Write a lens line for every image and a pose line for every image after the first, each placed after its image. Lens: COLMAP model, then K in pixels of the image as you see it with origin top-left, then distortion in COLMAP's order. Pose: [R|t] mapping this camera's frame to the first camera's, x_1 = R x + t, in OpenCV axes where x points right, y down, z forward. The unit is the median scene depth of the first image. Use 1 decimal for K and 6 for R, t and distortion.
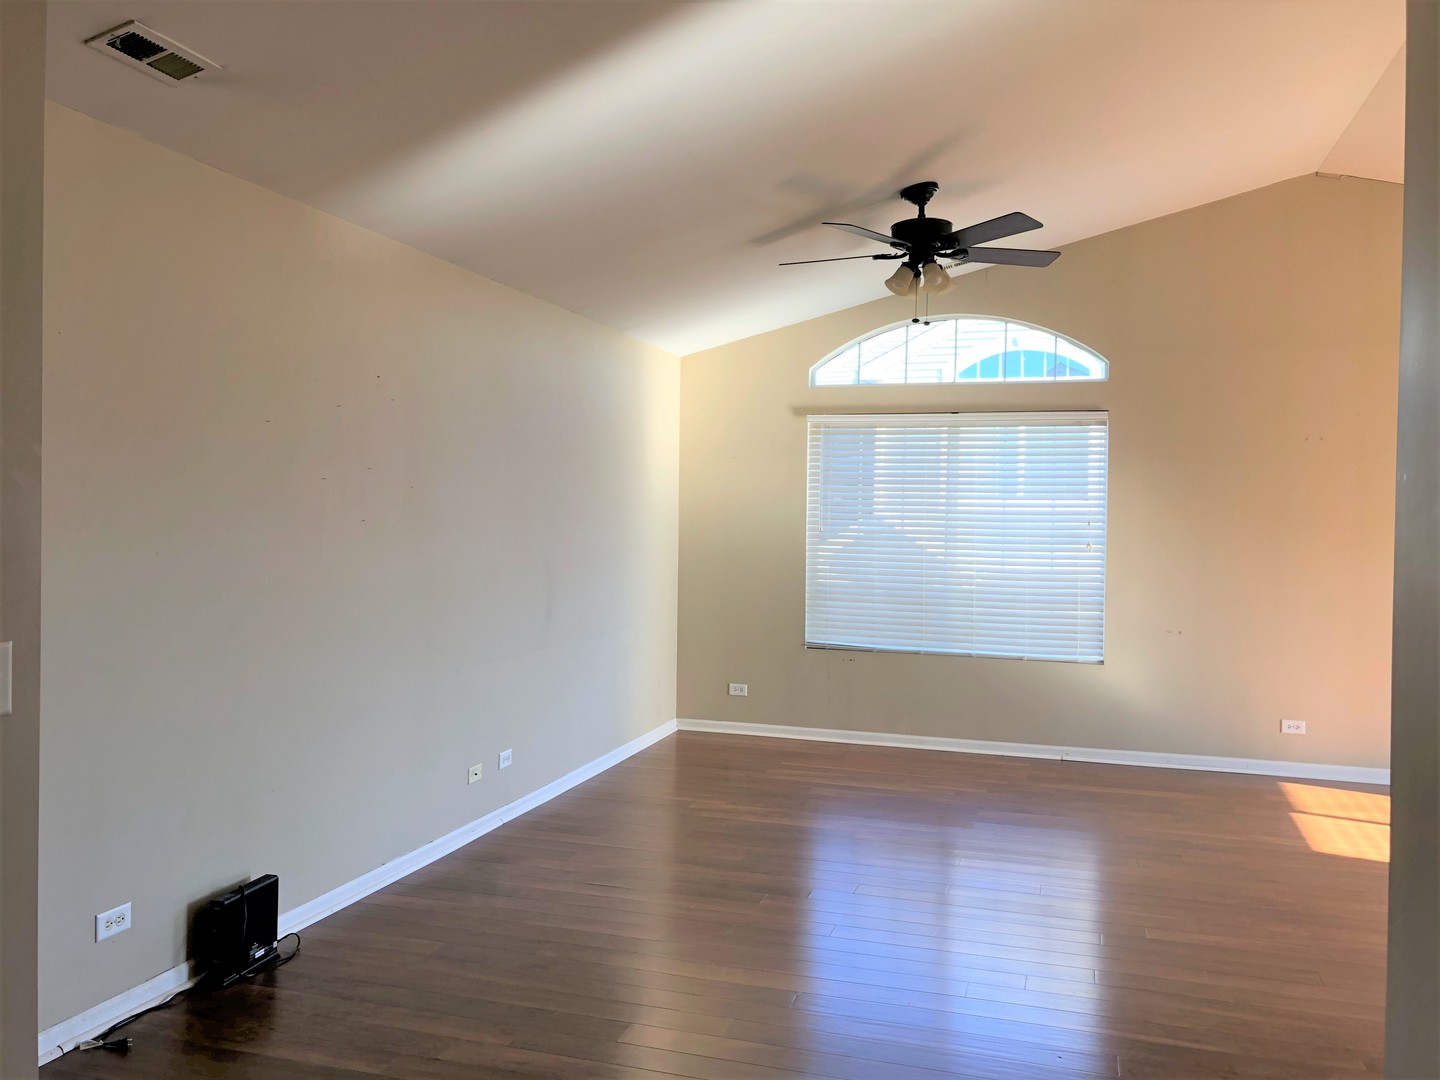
lens RADIAL K [[1191.1, 0, 704.3], [0, 1191.1, 538.1], [0, 0, 1]] dist [0.043222, -0.025102]
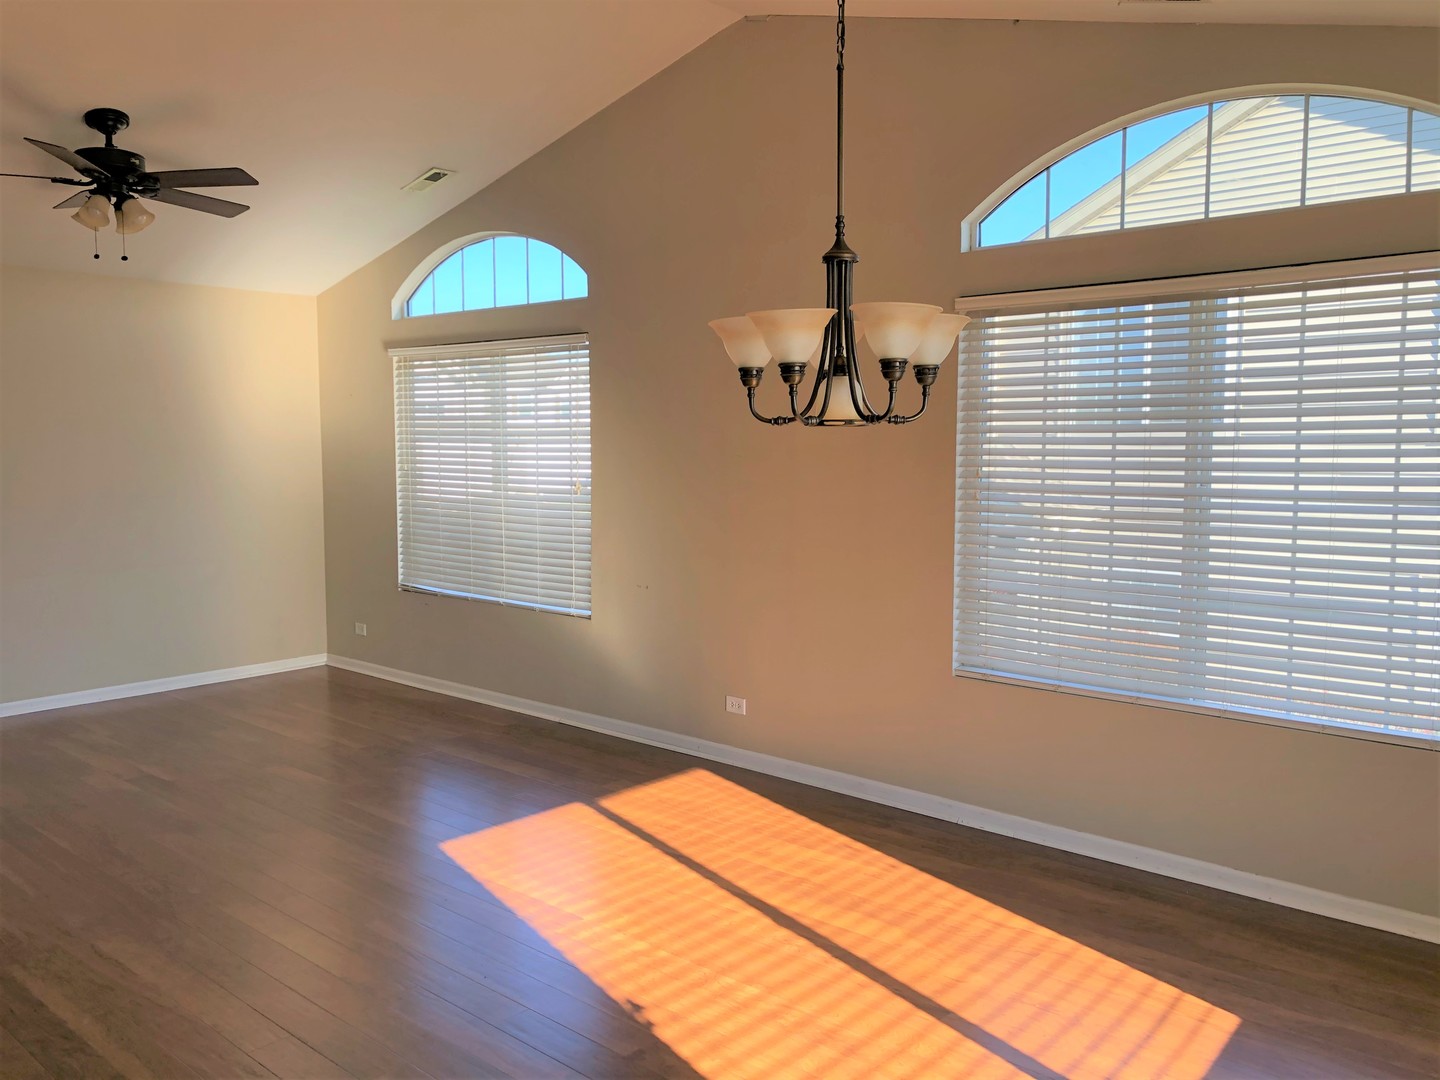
lens RADIAL K [[1191.1, 0, 715.8], [0, 1191.1, 543.3], [0, 0, 1]] dist [0.043222, -0.025102]
pose [[0.903839, 0.021182, -0.427349, 0.784212], [0.007994, 0.997764, 0.066361, -0.009542], [0.427799, -0.063396, 0.901648, 0.241852]]
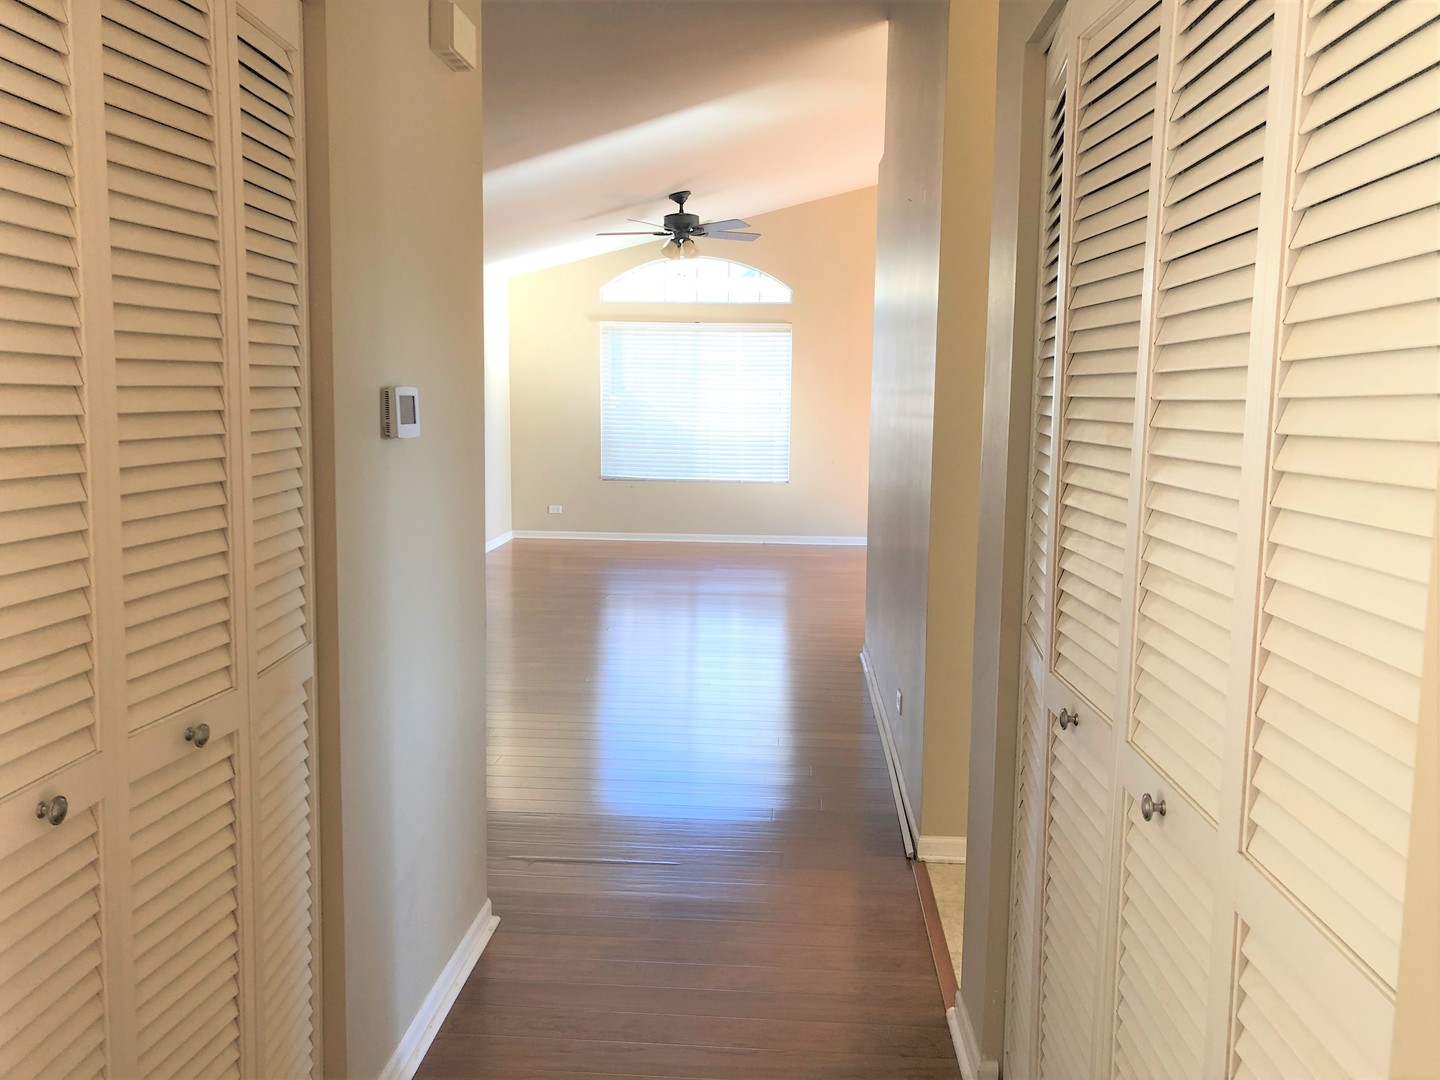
lens RADIAL K [[1191.1, 0, 722.6], [0, 1191.1, 548.0], [0, 0, 1]] dist [0.043222, -0.025102]
pose [[0.969568, -0.035094, 0.242295, -0.140035], [0.005991, 0.992777, 0.119822, -0.000957], [-0.244751, -0.114724, 0.962775, -0.515631]]
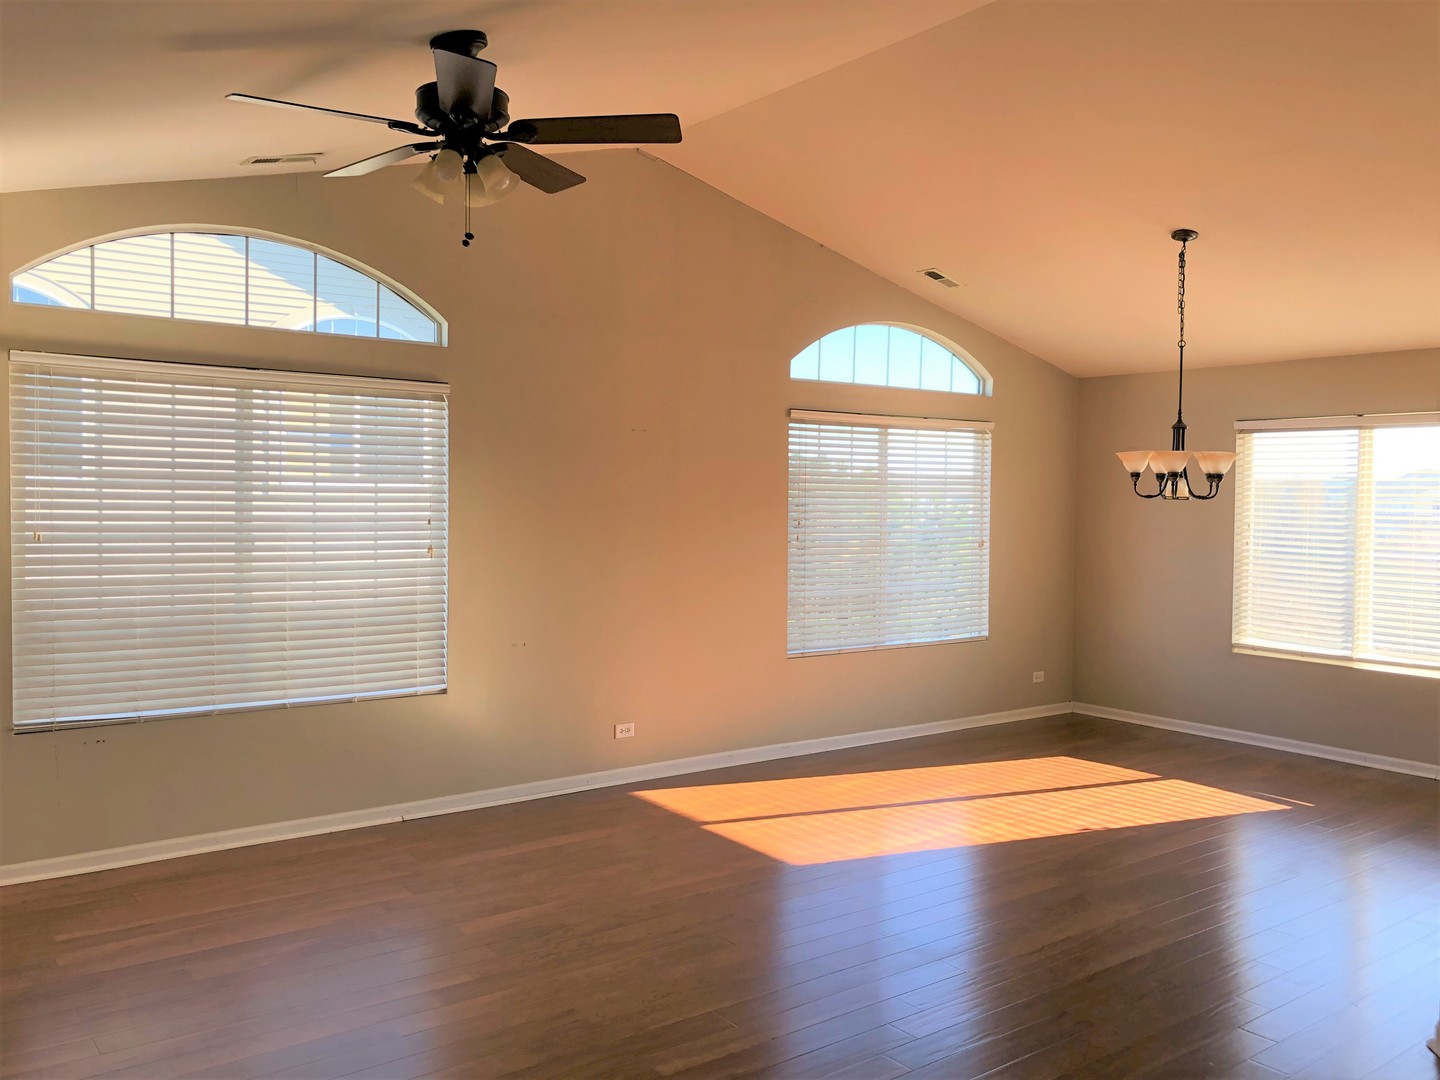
lens RADIAL K [[1191.1, 0, 726.4], [0, 1191.1, 536.7], [0, 0, 1]] dist [0.043222, -0.025102]
pose [[0.572545, -0.035205, 0.819117, -0.219963], [0.010707, 0.999314, 0.035466, -0.028410], [-0.819804, -0.011536, 0.572529, 0.370093]]
